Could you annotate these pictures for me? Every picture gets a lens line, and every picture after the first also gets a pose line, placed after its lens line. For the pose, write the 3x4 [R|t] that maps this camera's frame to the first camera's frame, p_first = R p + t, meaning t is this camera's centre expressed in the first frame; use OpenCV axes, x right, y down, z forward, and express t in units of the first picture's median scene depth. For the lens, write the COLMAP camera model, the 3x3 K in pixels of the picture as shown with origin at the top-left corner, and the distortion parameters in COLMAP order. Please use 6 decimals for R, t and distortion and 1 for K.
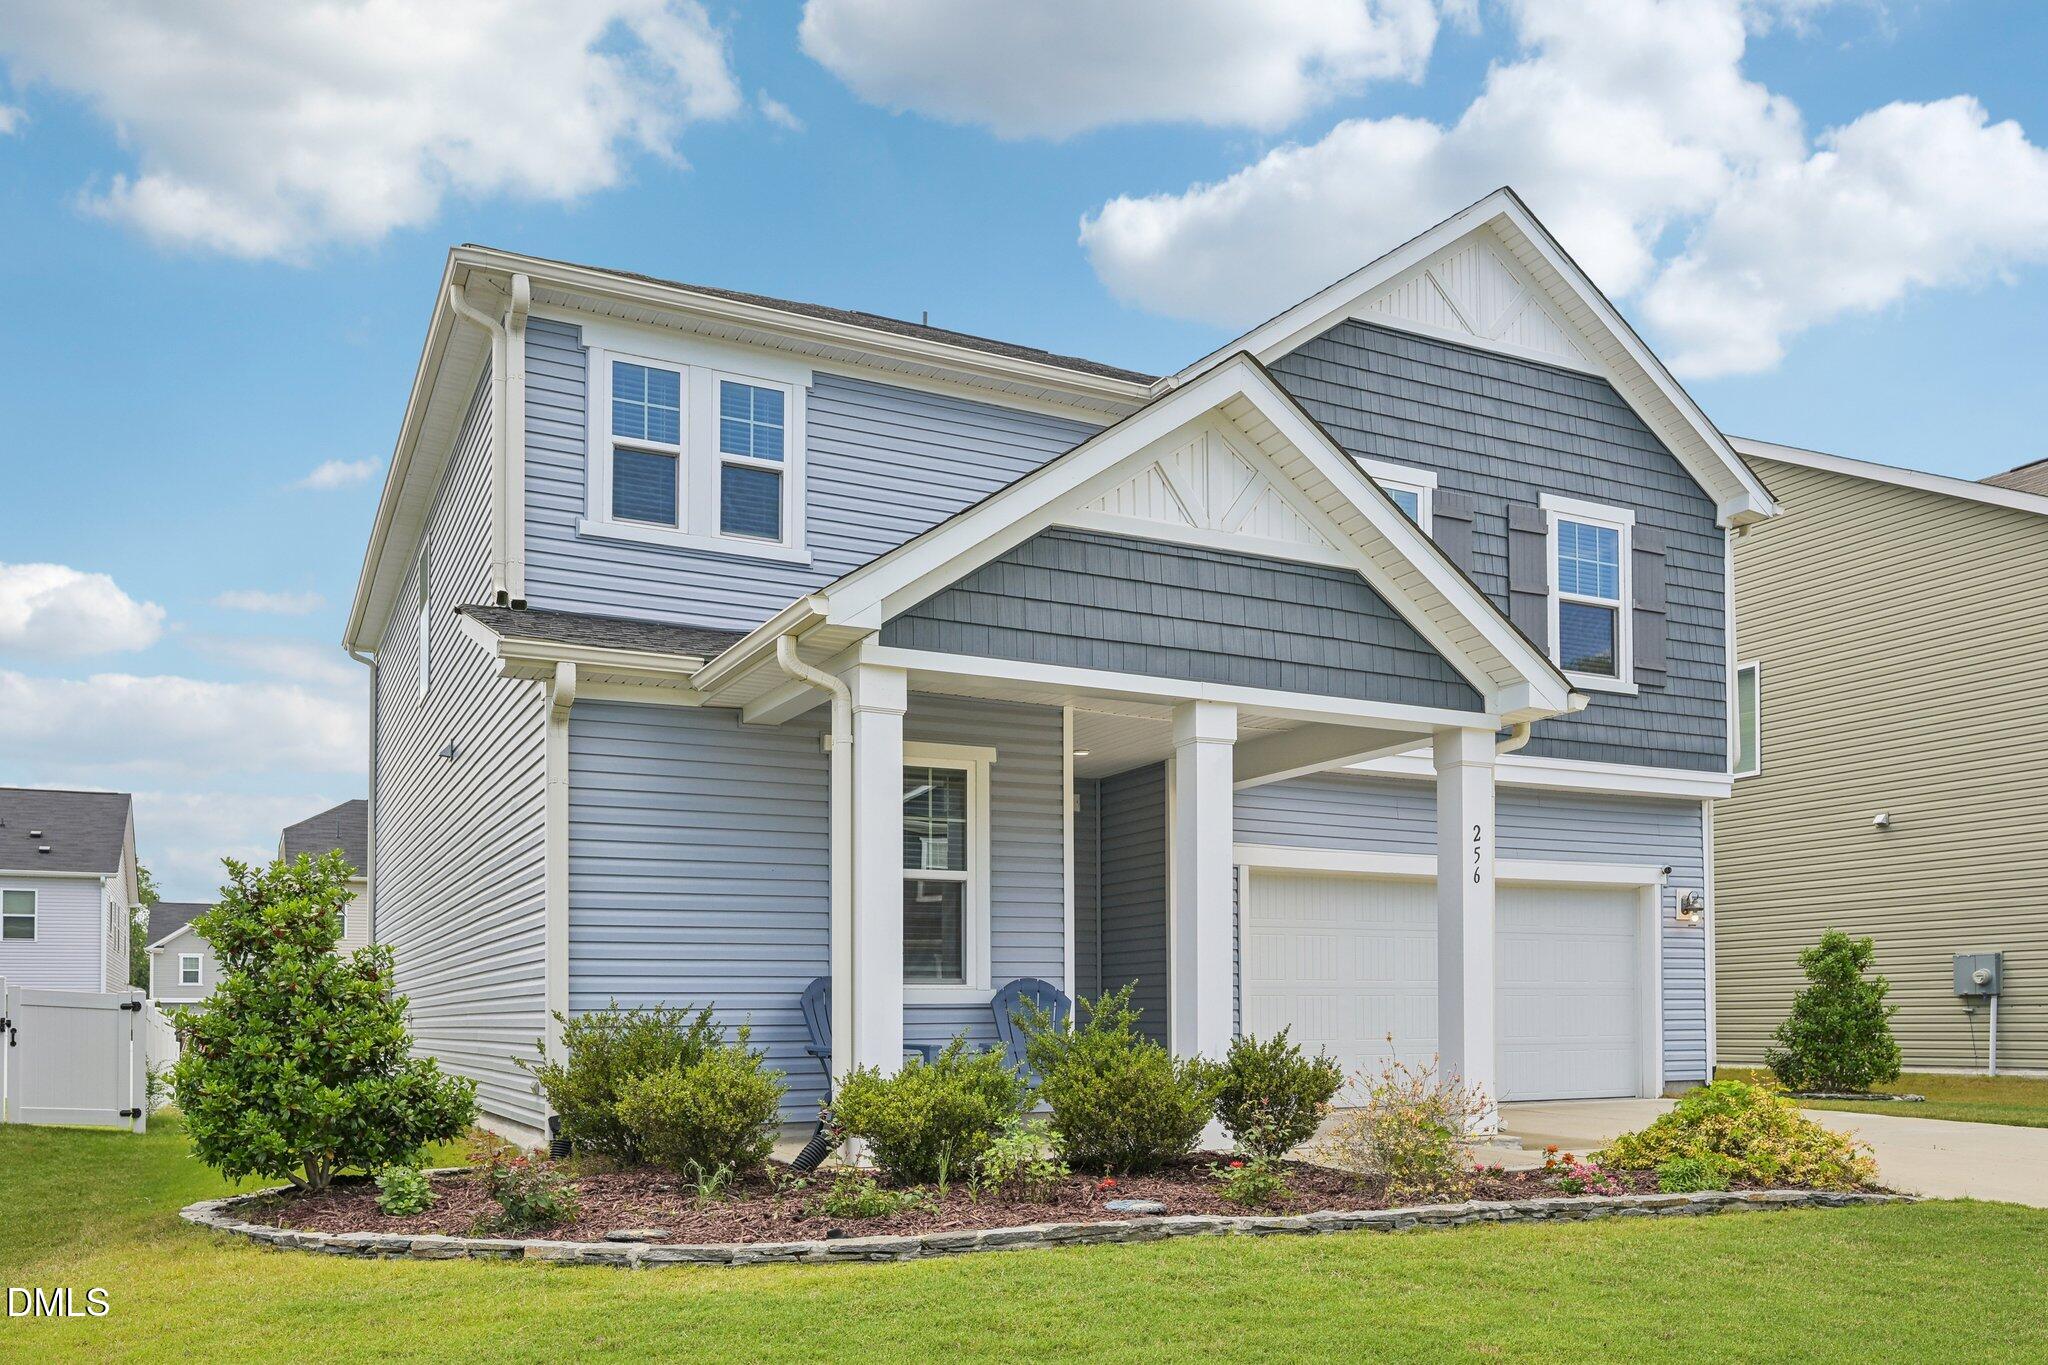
lens RADIAL K [[1536.9, 0, 1024.0], [0, 1536.9, 682.5], [0, 0, 1]] dist [-0.009584, -0.002708]
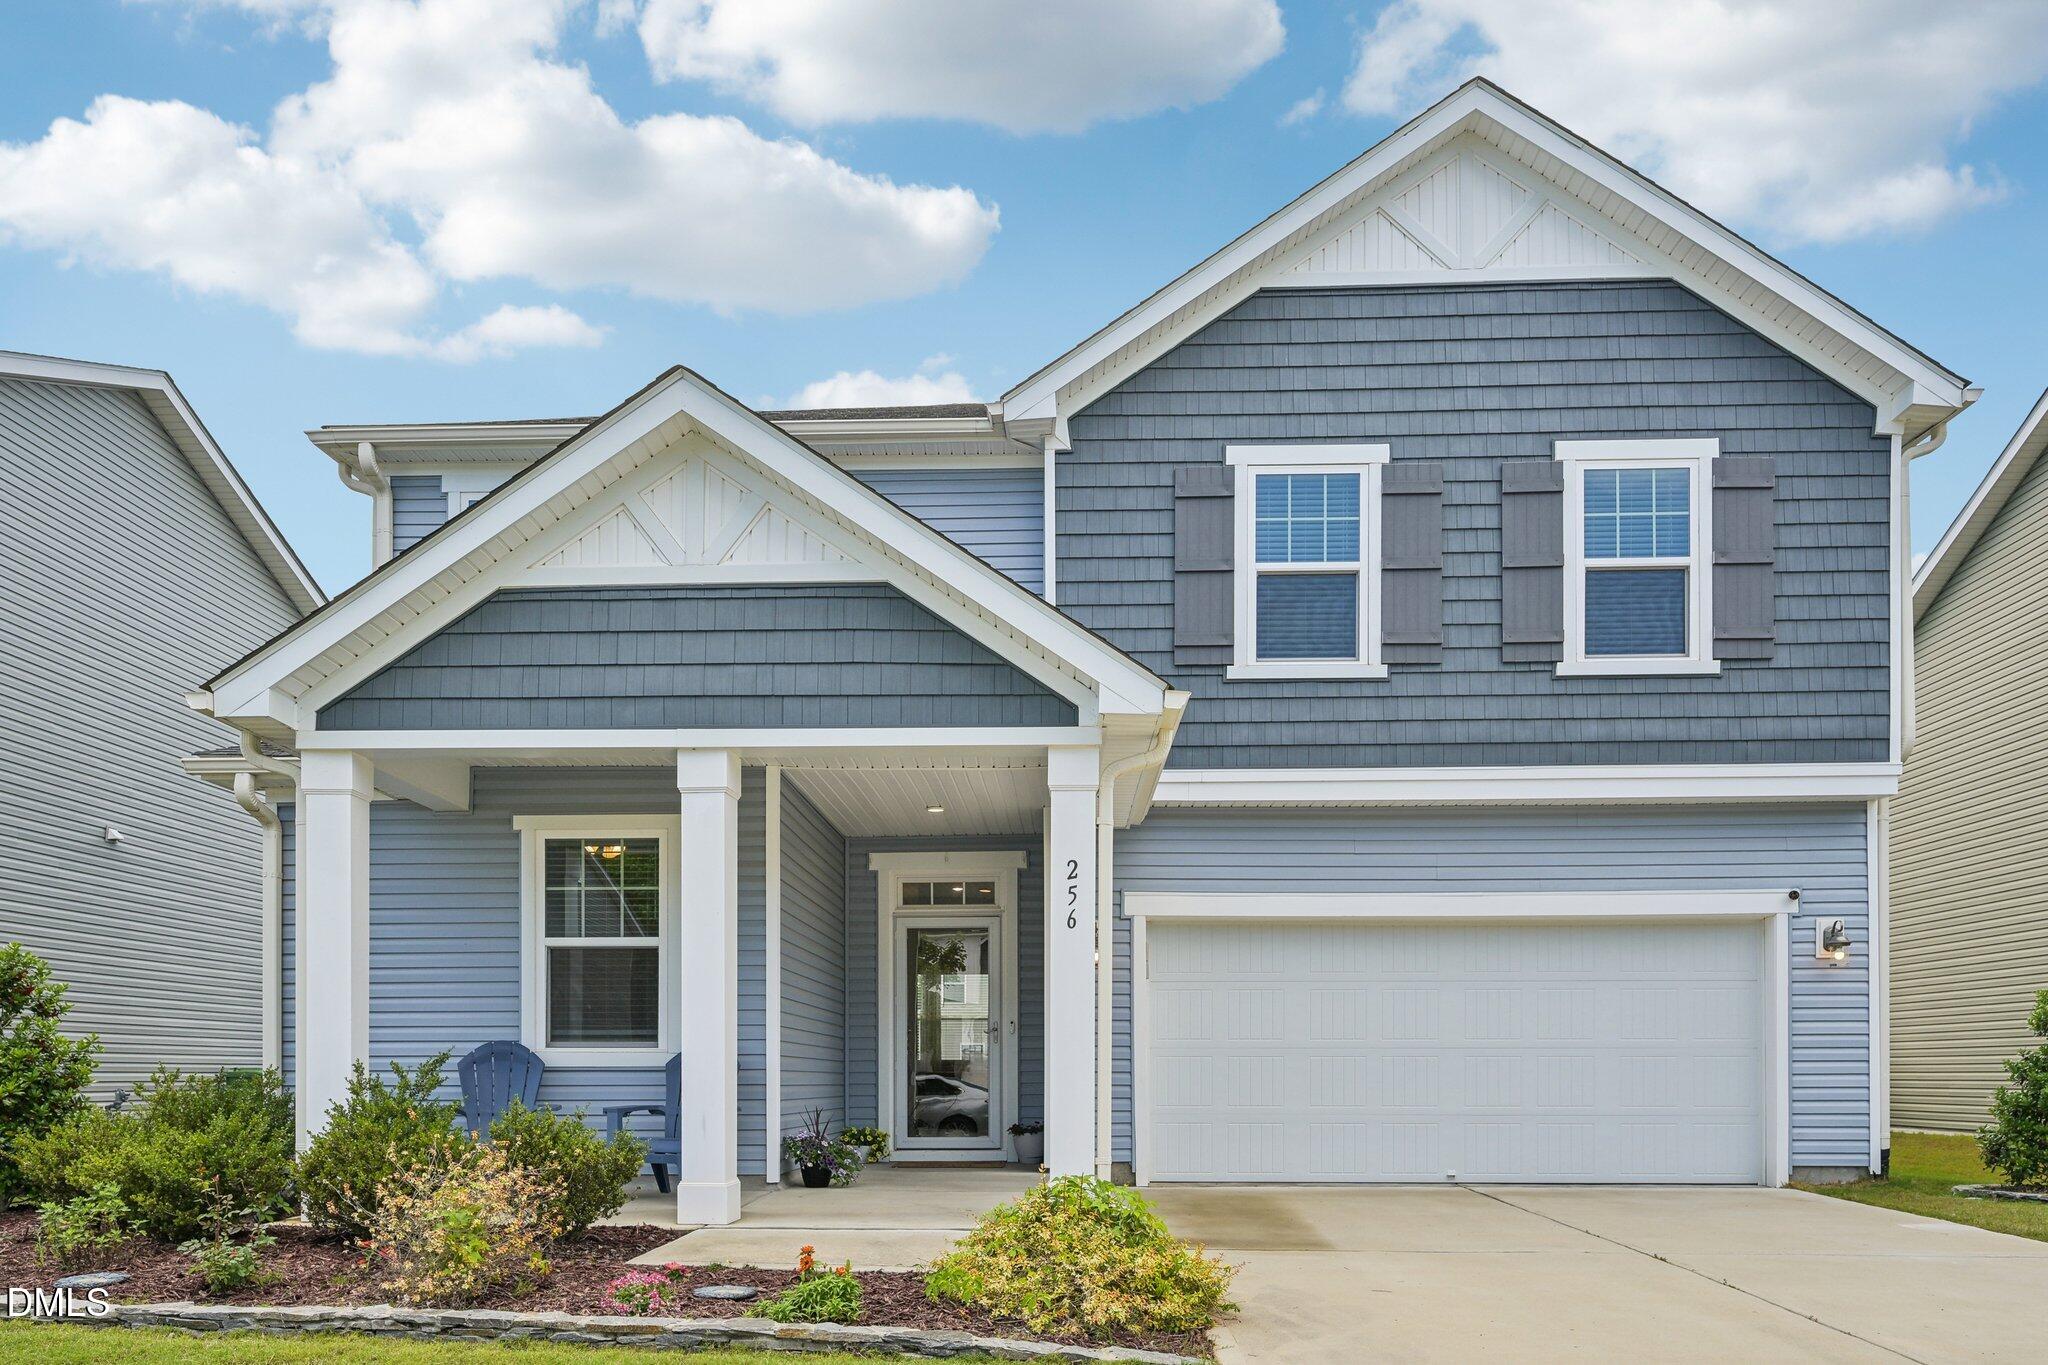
lens RADIAL K [[1378.6, 0, 1027.0], [0, 1378.6, 825.0], [0, 0, 1]] dist [-0.004390, -0.001054]
pose [[0.876958, -0.077903, -0.474210, 0.475466], [0.097252, 0.995125, 0.016370, 0.044311], [0.470623, -0.060474, 0.880260, 0.242608]]
